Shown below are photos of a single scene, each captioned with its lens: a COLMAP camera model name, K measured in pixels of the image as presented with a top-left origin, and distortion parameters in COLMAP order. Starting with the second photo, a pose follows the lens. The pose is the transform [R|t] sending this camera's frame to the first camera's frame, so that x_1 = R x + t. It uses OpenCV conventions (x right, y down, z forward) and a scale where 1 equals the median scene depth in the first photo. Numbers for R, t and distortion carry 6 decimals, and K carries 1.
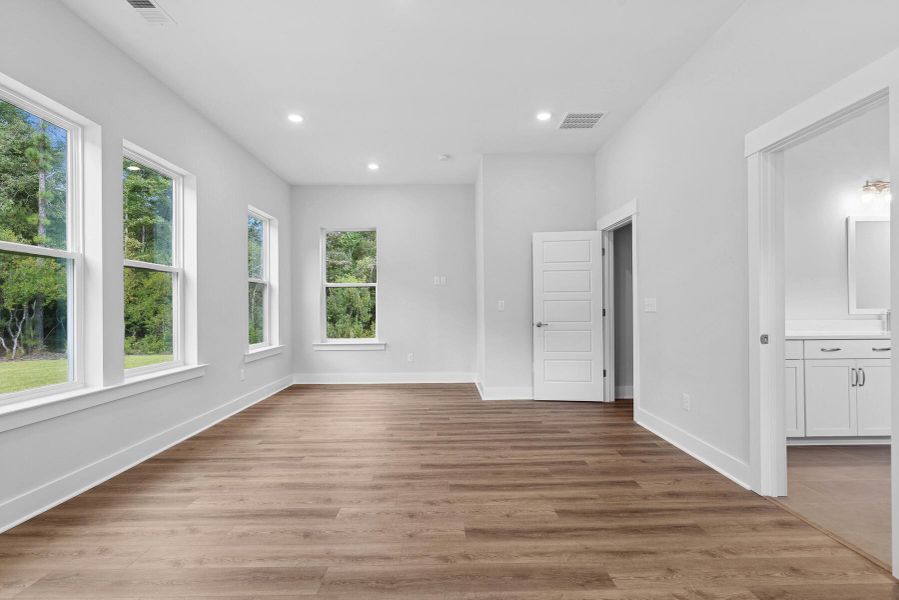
lens RADIAL K [[411.5, 0, 450.7], [0, 411.5, 303.1], [0, 0, 1]] dist [0.000819, 0.000589]
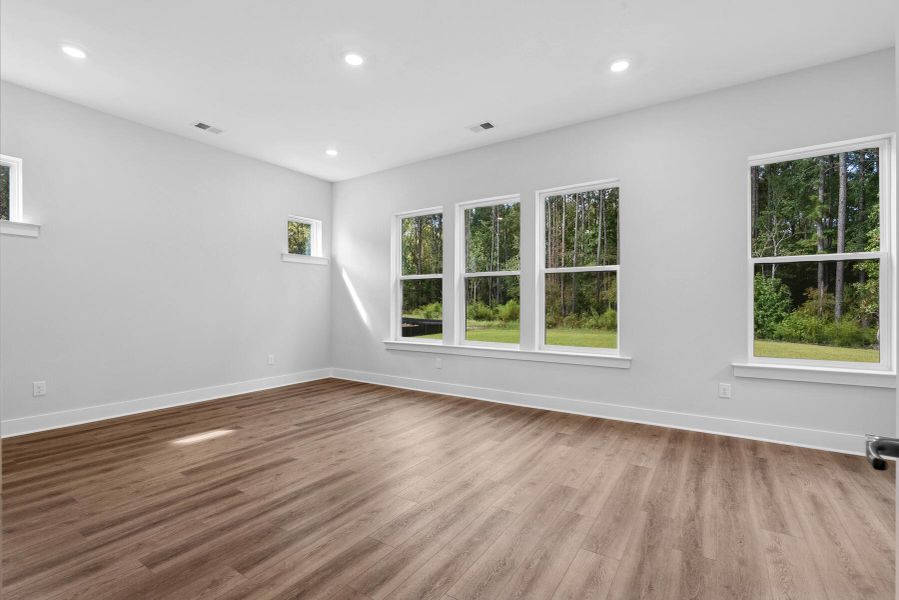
lens RADIAL K [[411.5, 0, 450.7], [0, 411.5, 303.1], [0, 0, 1]] dist [0.000819, 0.000589]
pose [[-0.568014, 0.006292, -0.822995, 0.681072], [0.012286, 0.999924, -0.000835, 0.010845], [0.822927, -0.010586, -0.568048, 1.697140]]
